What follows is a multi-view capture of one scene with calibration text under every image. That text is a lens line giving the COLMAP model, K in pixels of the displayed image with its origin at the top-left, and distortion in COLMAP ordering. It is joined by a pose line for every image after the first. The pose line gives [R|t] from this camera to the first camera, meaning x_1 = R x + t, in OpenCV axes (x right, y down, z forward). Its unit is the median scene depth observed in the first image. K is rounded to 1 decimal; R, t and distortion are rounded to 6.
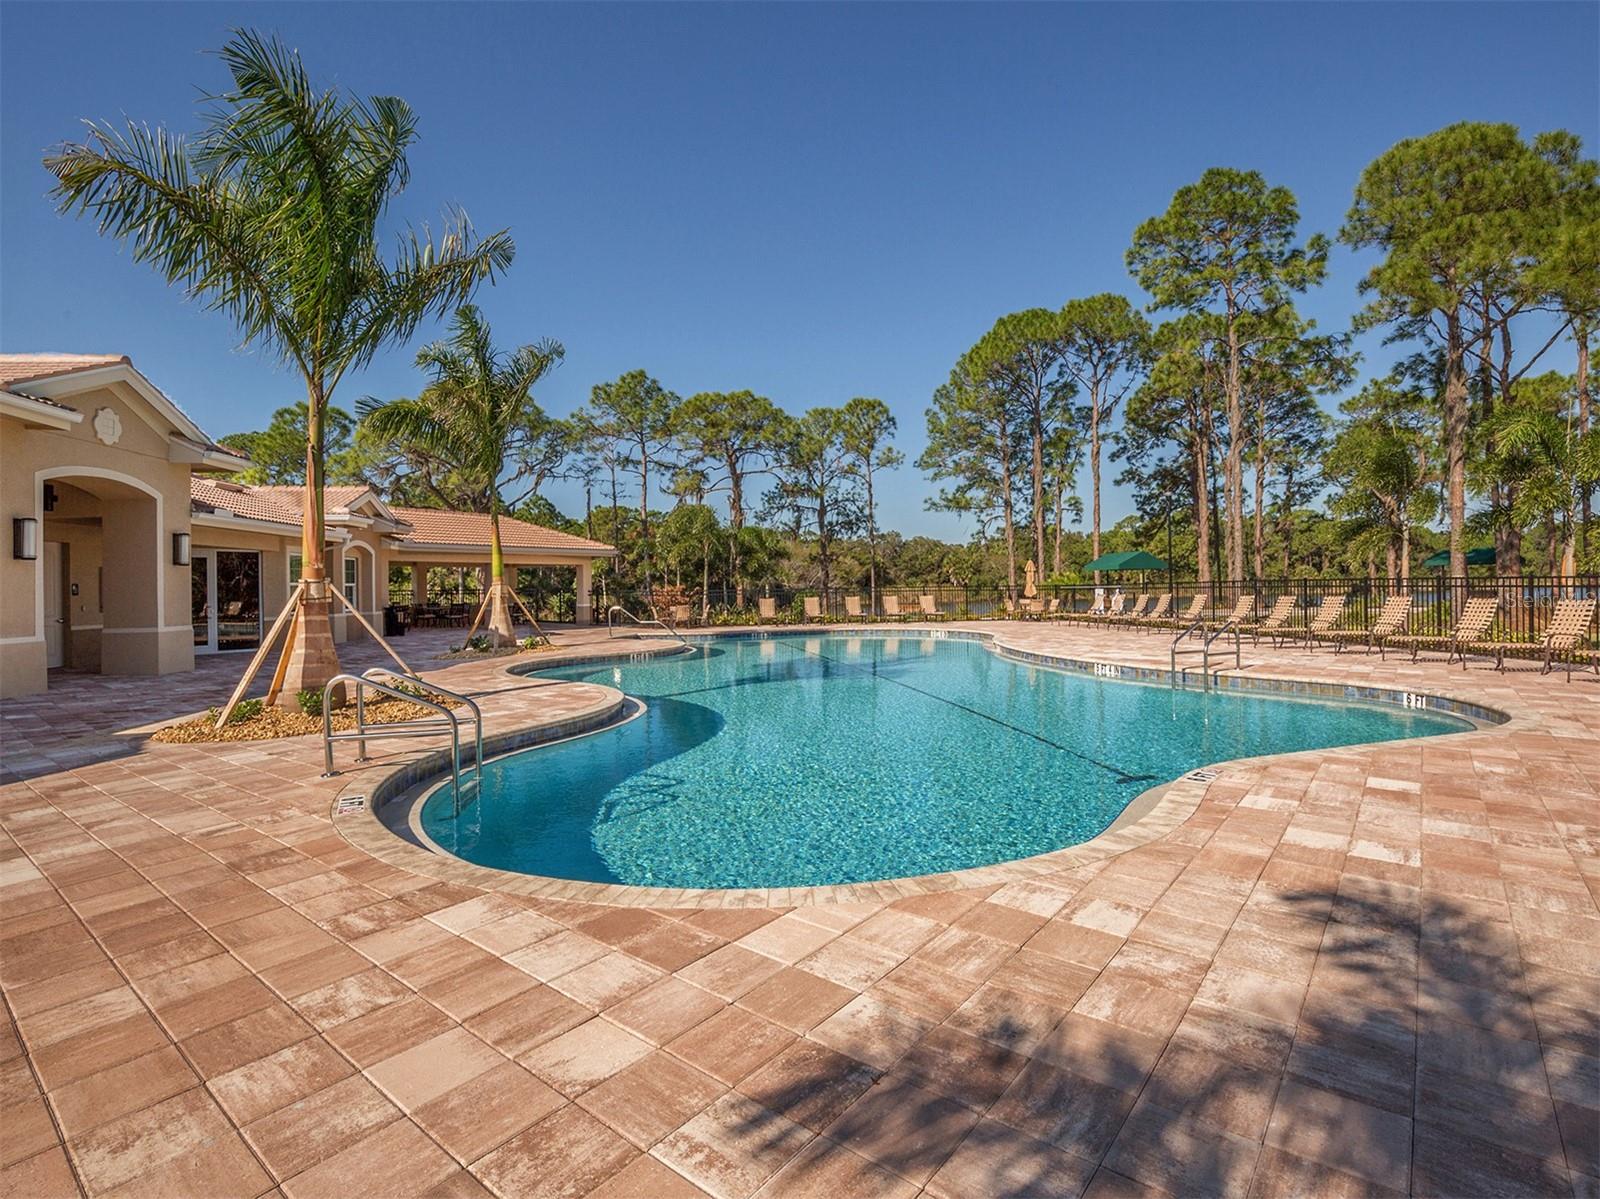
lens RADIAL K [[790.6, 0, 800.0], [0, 790.6, 599.5], [0, 0, 1]] dist [-0.000484, 0.000052]
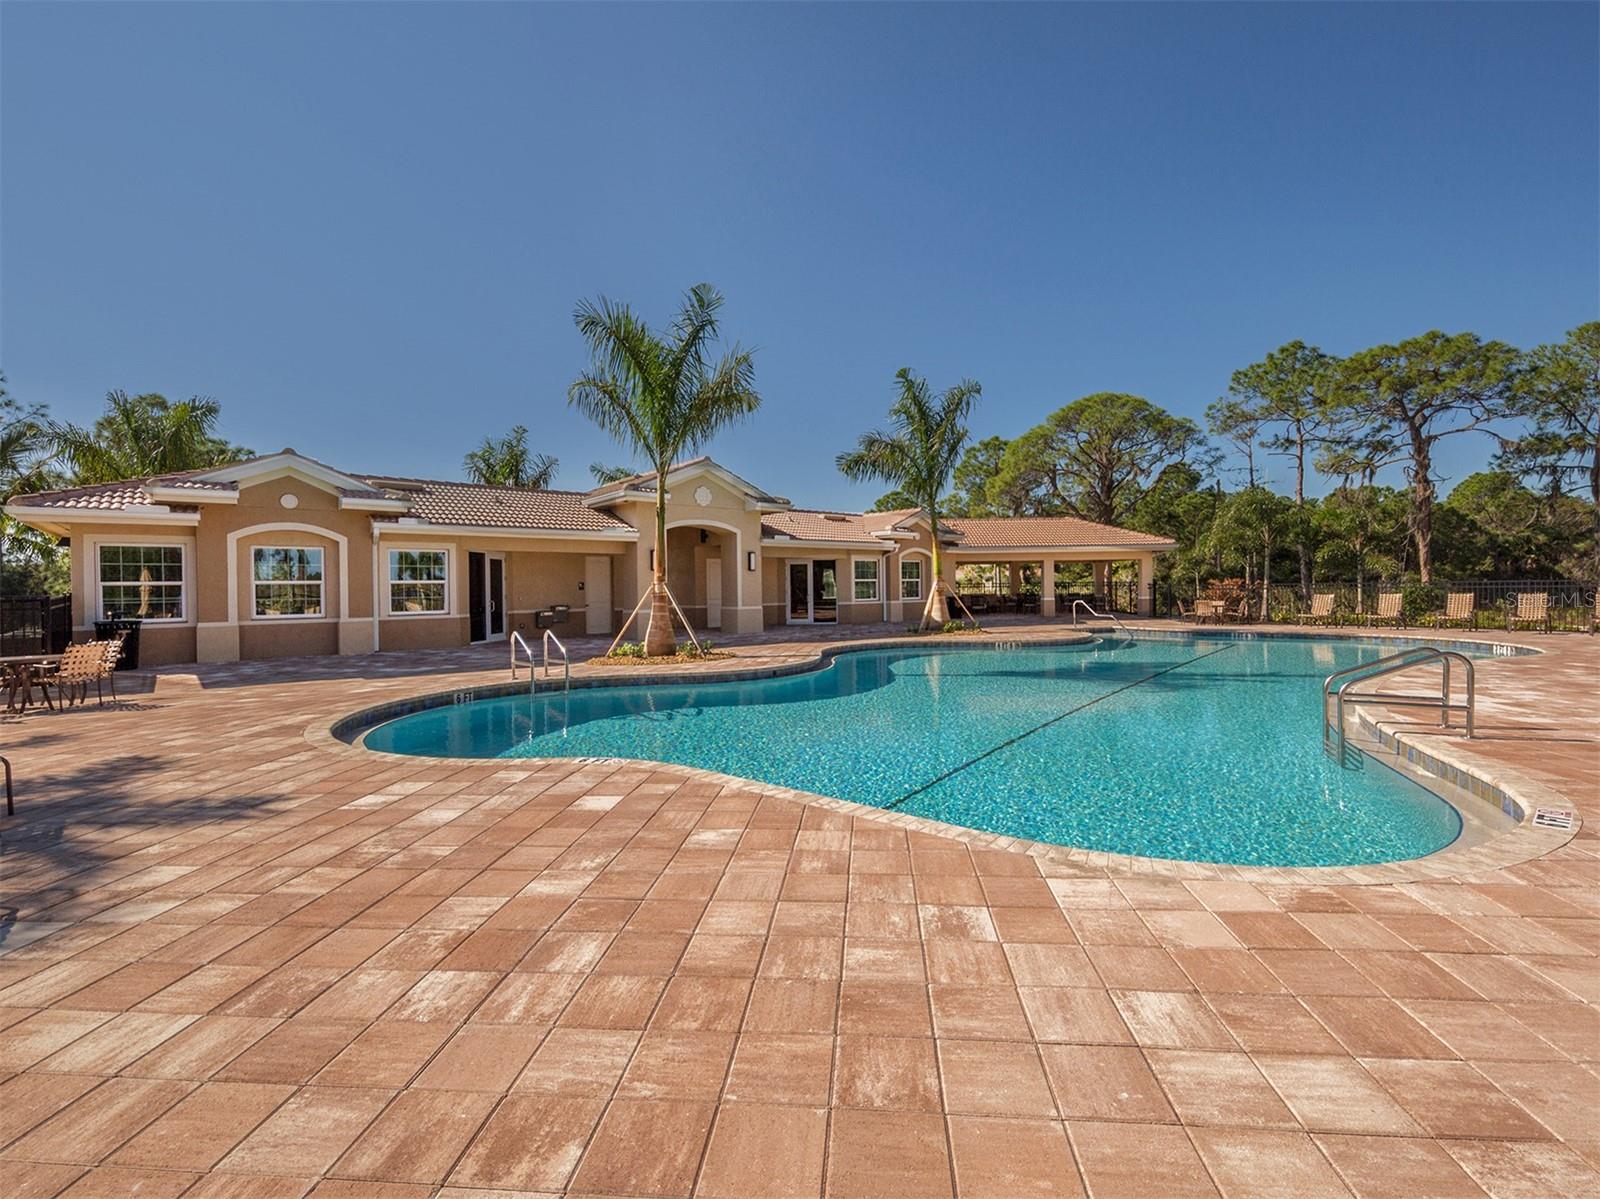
lens RADIAL K [[707.1, 0, 800.0], [0, 707.1, 599.5], [0, 0, 1]] dist [-0.001172, -0.000340]
pose [[0.551789, 0.020355, -0.833735, 0.172843], [-0.008387, 0.999787, 0.018859, -0.003374], [0.833941, -0.003413, 0.551842, 0.078036]]
